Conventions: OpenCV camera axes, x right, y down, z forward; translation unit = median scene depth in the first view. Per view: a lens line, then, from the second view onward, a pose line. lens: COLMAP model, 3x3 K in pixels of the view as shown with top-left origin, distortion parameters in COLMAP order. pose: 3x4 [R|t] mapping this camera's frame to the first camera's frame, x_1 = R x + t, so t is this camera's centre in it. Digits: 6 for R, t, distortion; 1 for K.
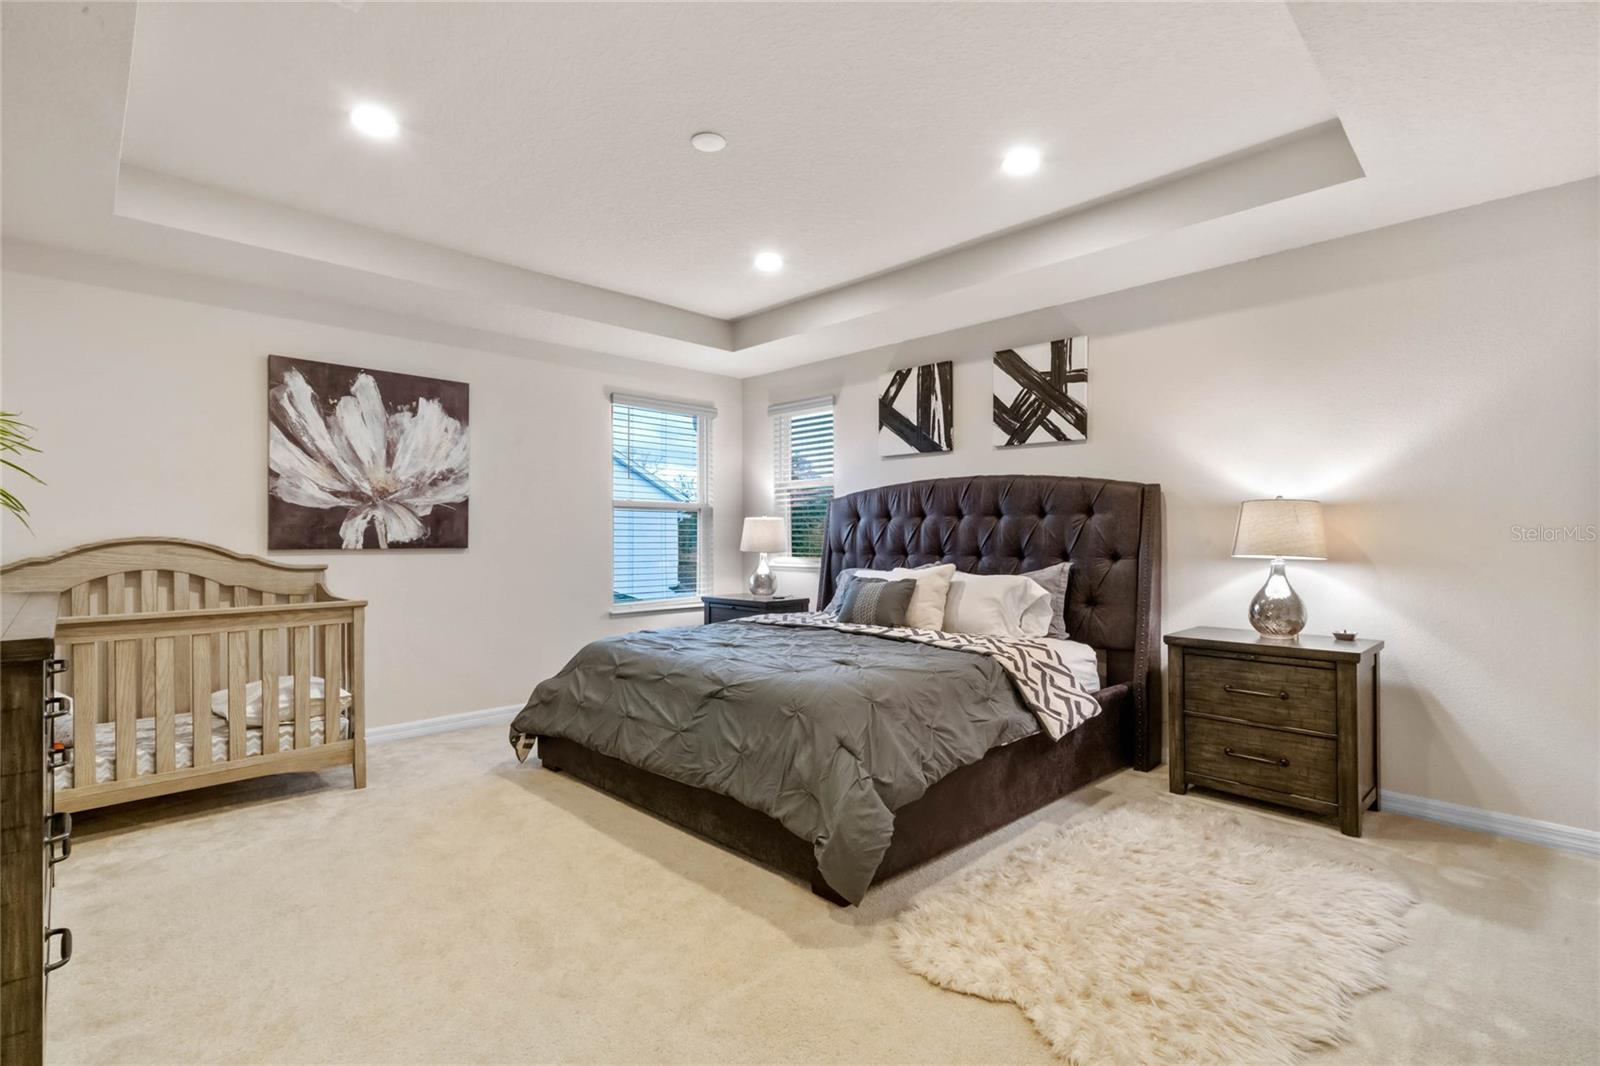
lens RADIAL K [[745.2, 0, 804.1], [0, 745.2, 540.5], [0, 0, 1]] dist [0.001683, 0.000724]
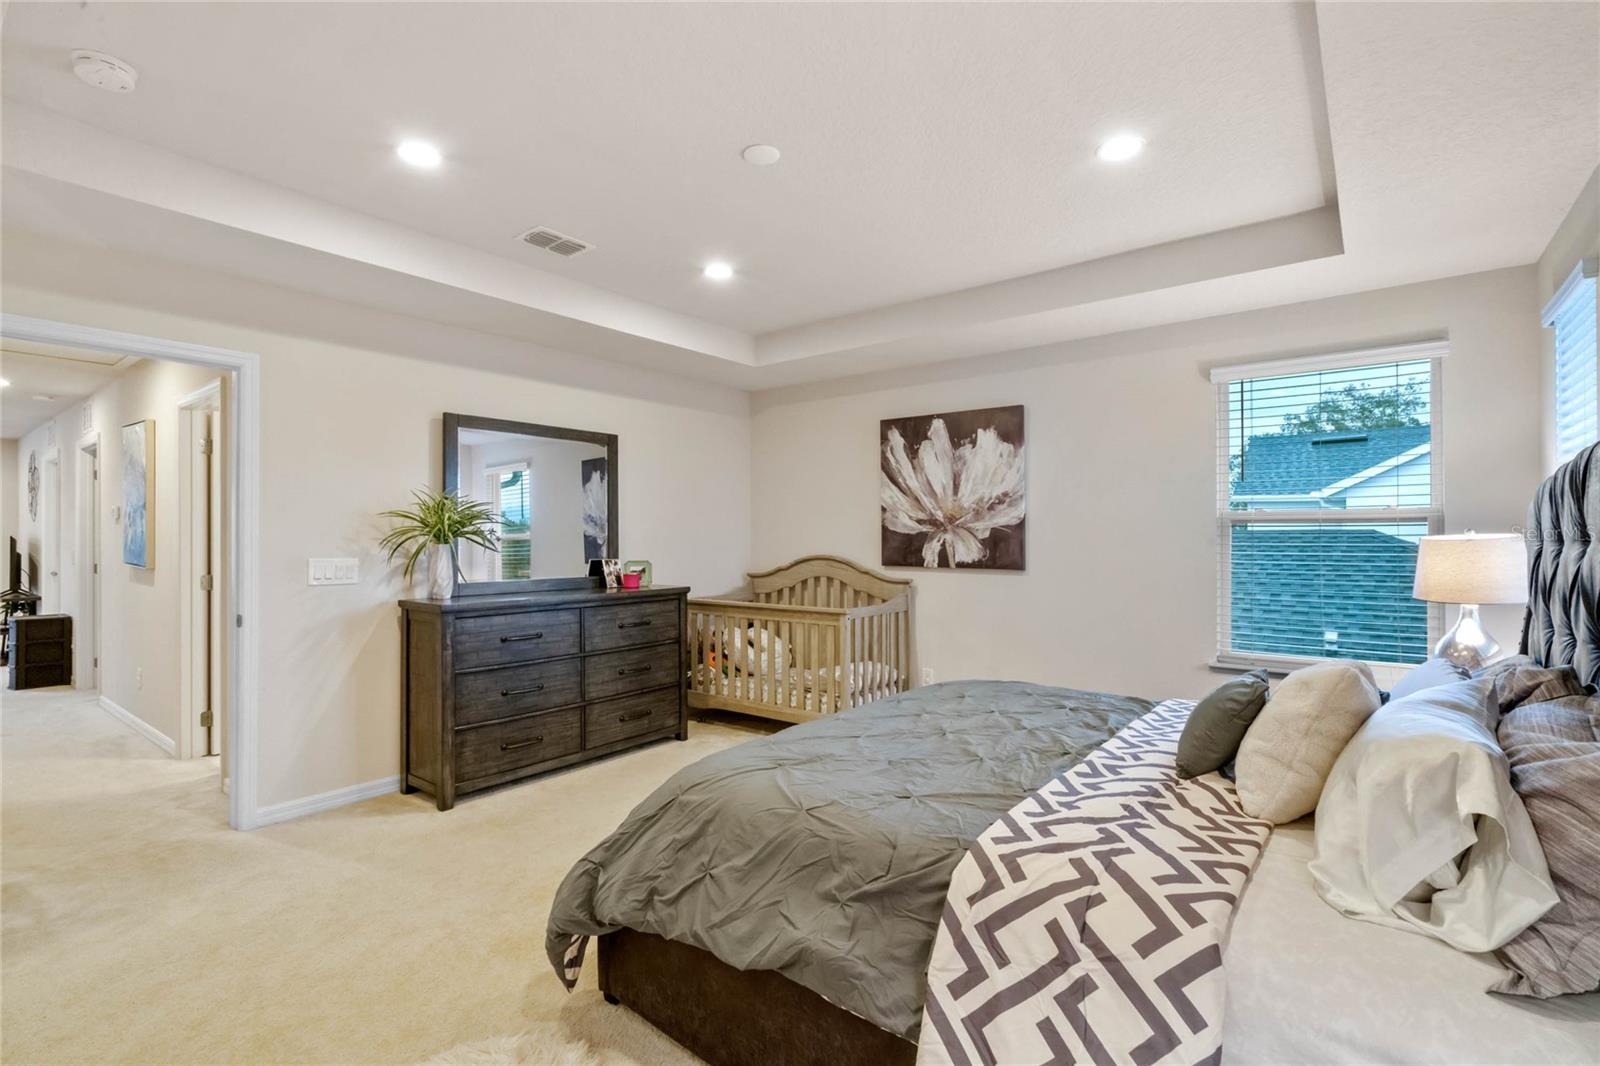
lens RADIAL K [[745.2, 0, 802.7], [0, 745.2, 526.6], [0, 0, 1]] dist [0.001683, 0.000724]
pose [[0.131355, -0.014437, -0.991230, 0.545106], [-0.006594, 0.999859, -0.015437, -0.033772], [0.991313, 0.008564, 0.131241, 0.636478]]
